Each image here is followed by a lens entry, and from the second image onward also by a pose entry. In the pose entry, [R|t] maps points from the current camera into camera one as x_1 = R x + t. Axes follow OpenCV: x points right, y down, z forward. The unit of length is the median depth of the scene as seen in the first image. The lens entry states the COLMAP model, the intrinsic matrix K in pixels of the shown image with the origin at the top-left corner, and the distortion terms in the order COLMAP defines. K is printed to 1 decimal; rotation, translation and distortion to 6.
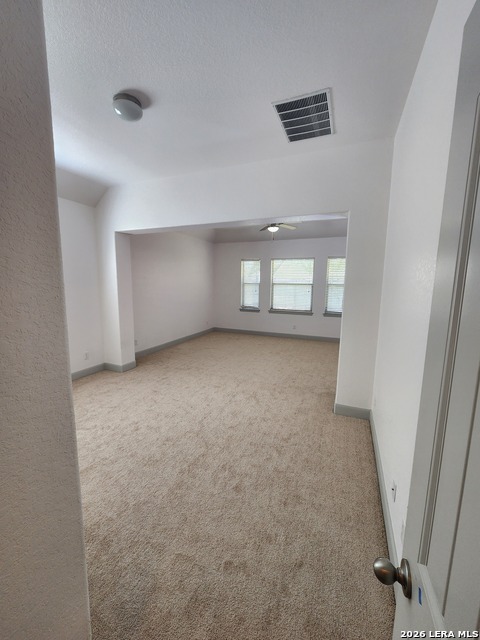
lens RADIAL K [[263.2, 0, 237.5], [0, 263.2, 316.6], [0, 0, 1]] dist [0.000272, 0.000867]
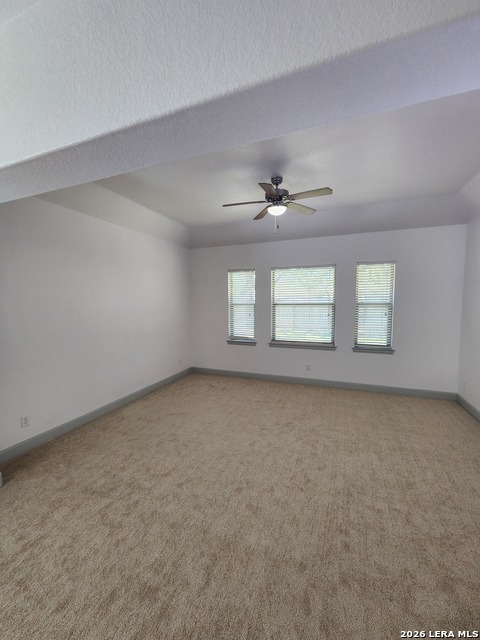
lens RADIAL K [[263.2, 0, 239.5], [0, 263.2, 323.7], [0, 0, 1]] dist [0.000272, 0.000867]
pose [[0.999408, -0.021470, 0.026898, 0.024814], [0.022603, 0.998839, -0.042532, -0.047028], [-0.025954, 0.043115, 0.998733, 0.325414]]
